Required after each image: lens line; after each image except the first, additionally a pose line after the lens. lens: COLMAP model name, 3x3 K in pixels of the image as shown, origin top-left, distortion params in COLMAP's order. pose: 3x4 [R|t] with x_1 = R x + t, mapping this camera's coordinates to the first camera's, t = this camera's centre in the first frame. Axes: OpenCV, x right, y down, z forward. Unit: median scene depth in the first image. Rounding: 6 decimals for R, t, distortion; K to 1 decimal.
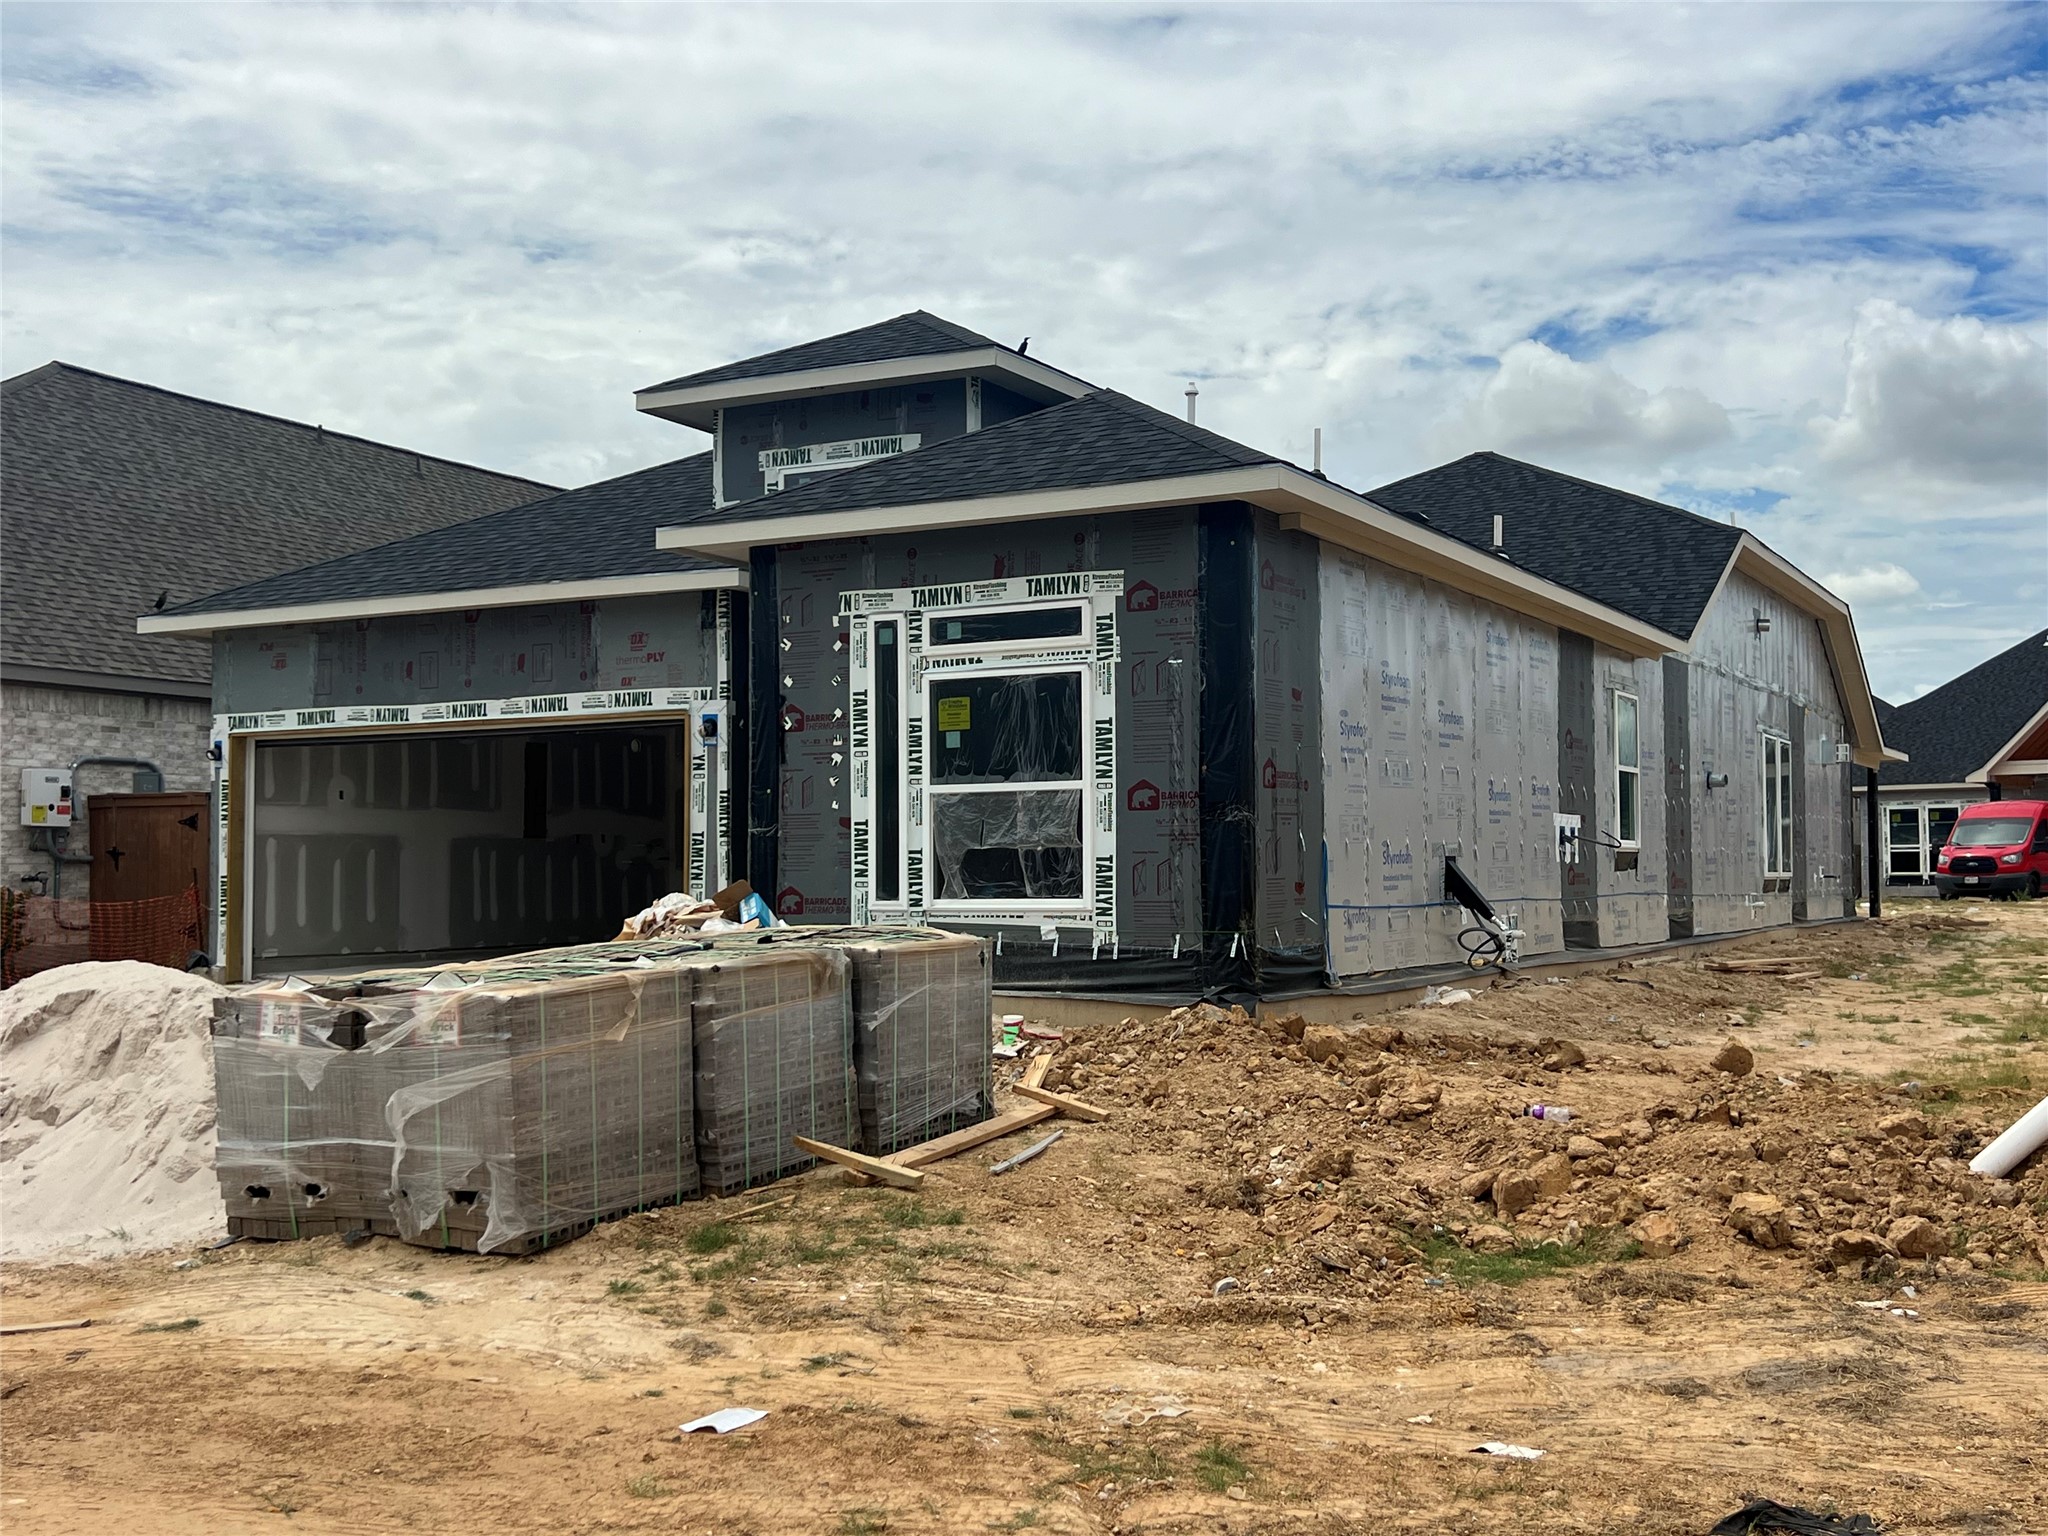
lens RADIAL K [[2155.0, 0, 1024.4], [0, 2155.0, 765.3], [0, 0, 1]] dist [0.056575, 0.000000]
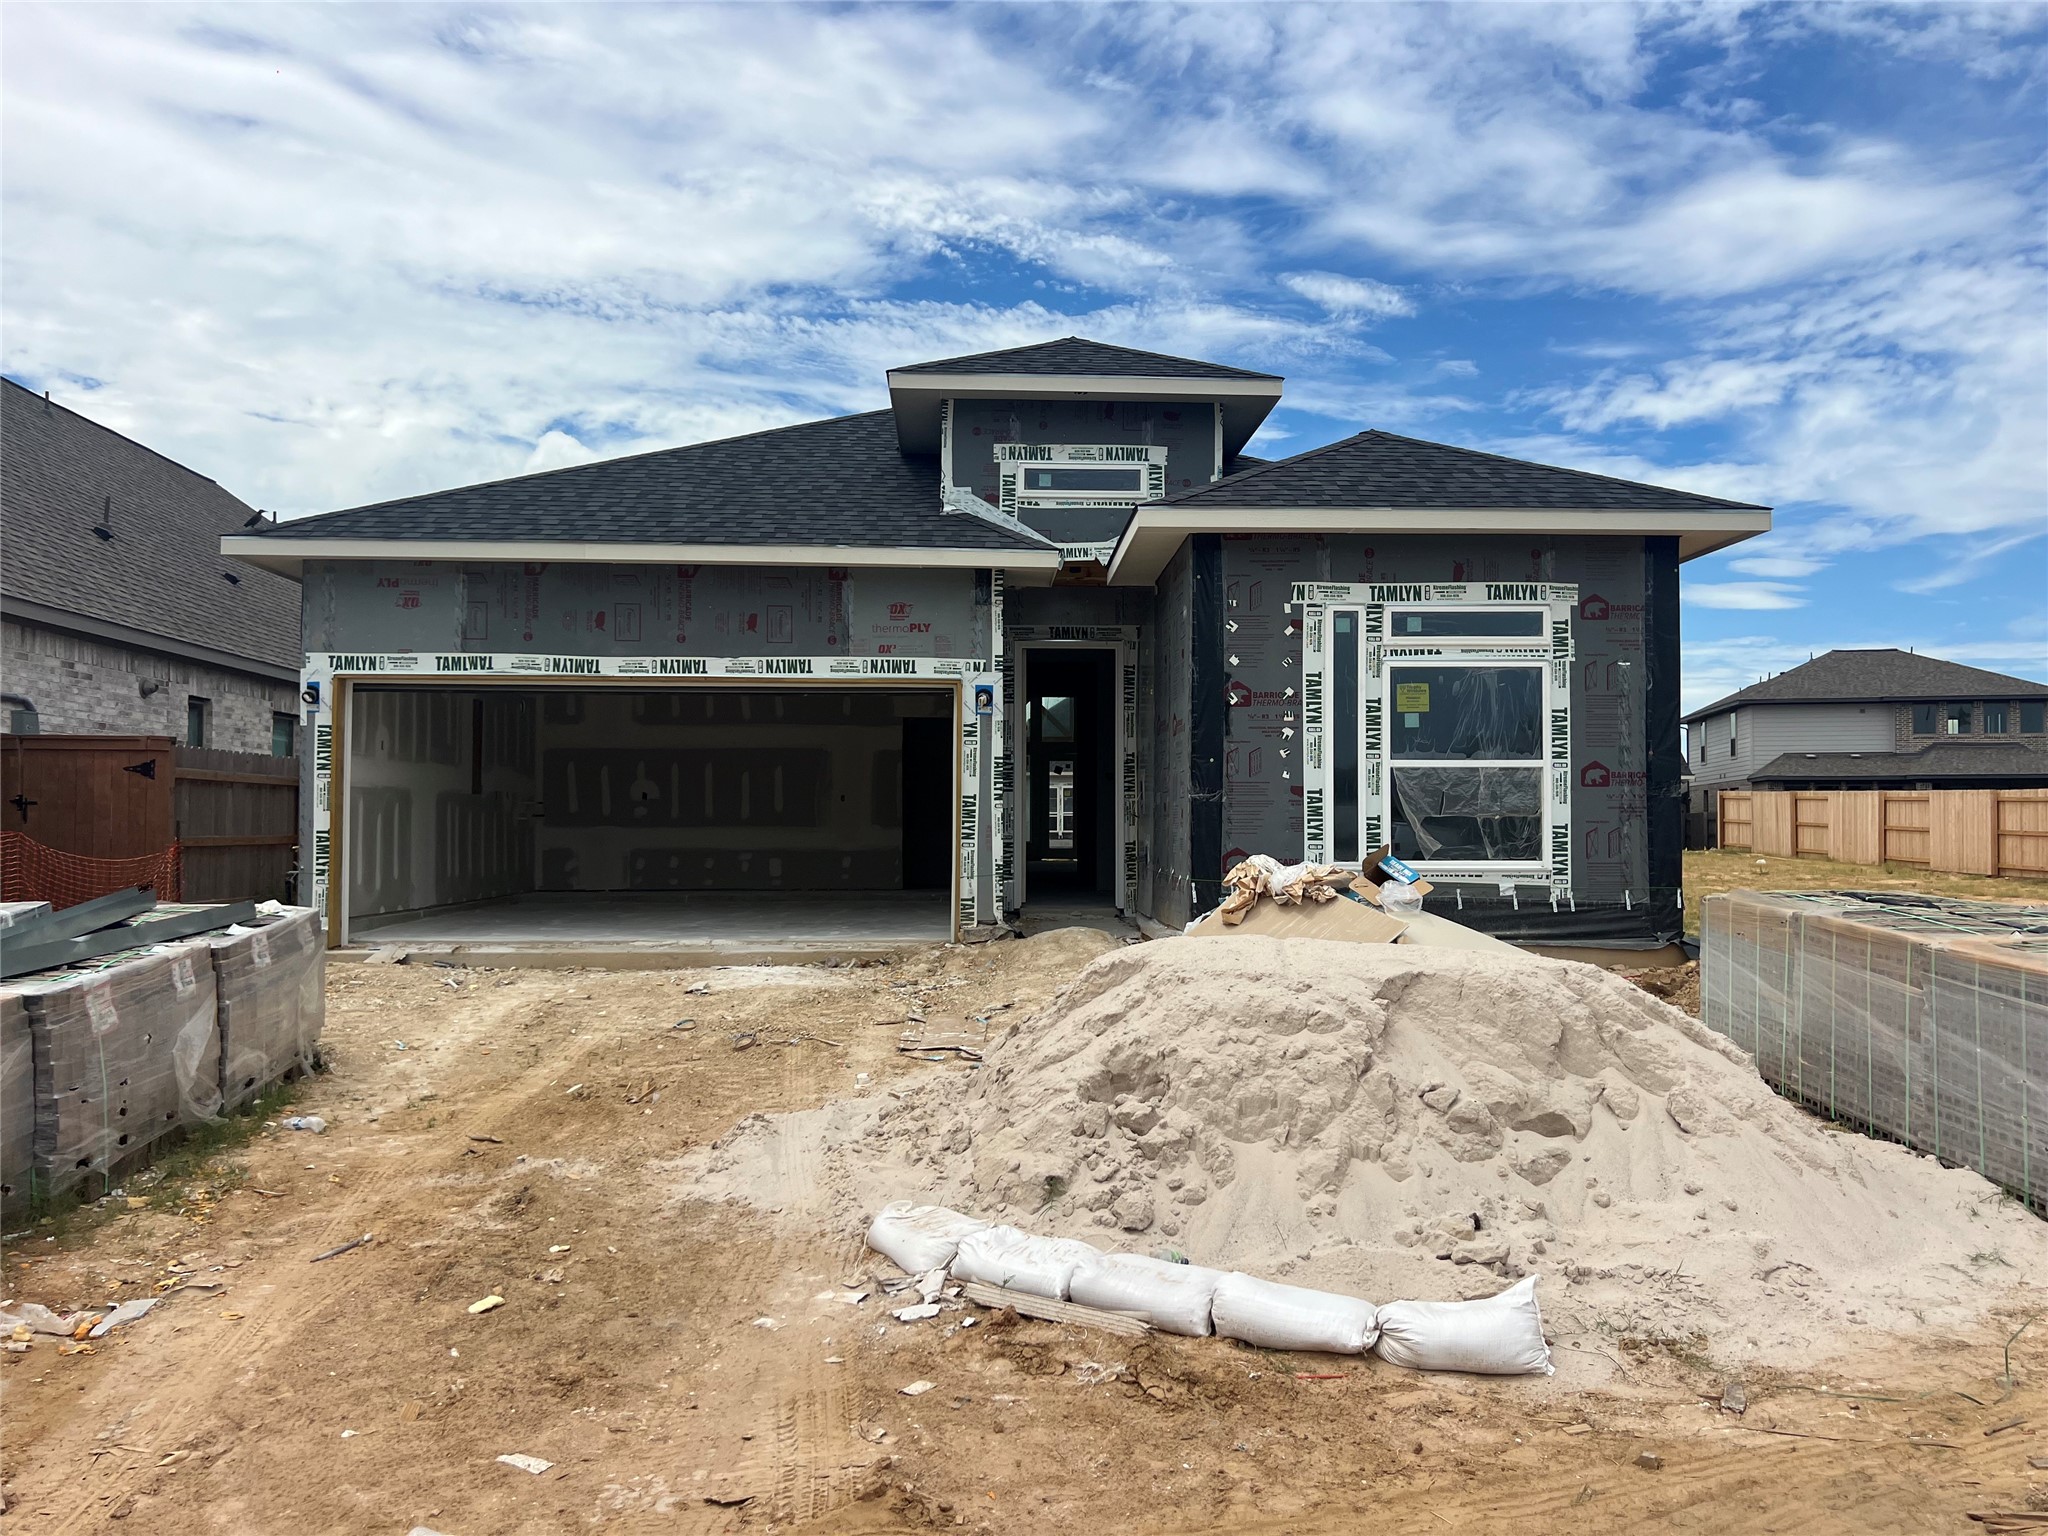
lens RADIAL K [[1559.6, 0, 1024.0], [0, 1559.6, 784.0], [0, 0, 1]] dist [0.074249, -0.006847]
pose [[0.860517, 0.023432, 0.508882, -0.614809], [-0.034066, 0.999352, 0.011588, 0.018651], [-0.508281, -0.027308, 0.860758, 0.381068]]
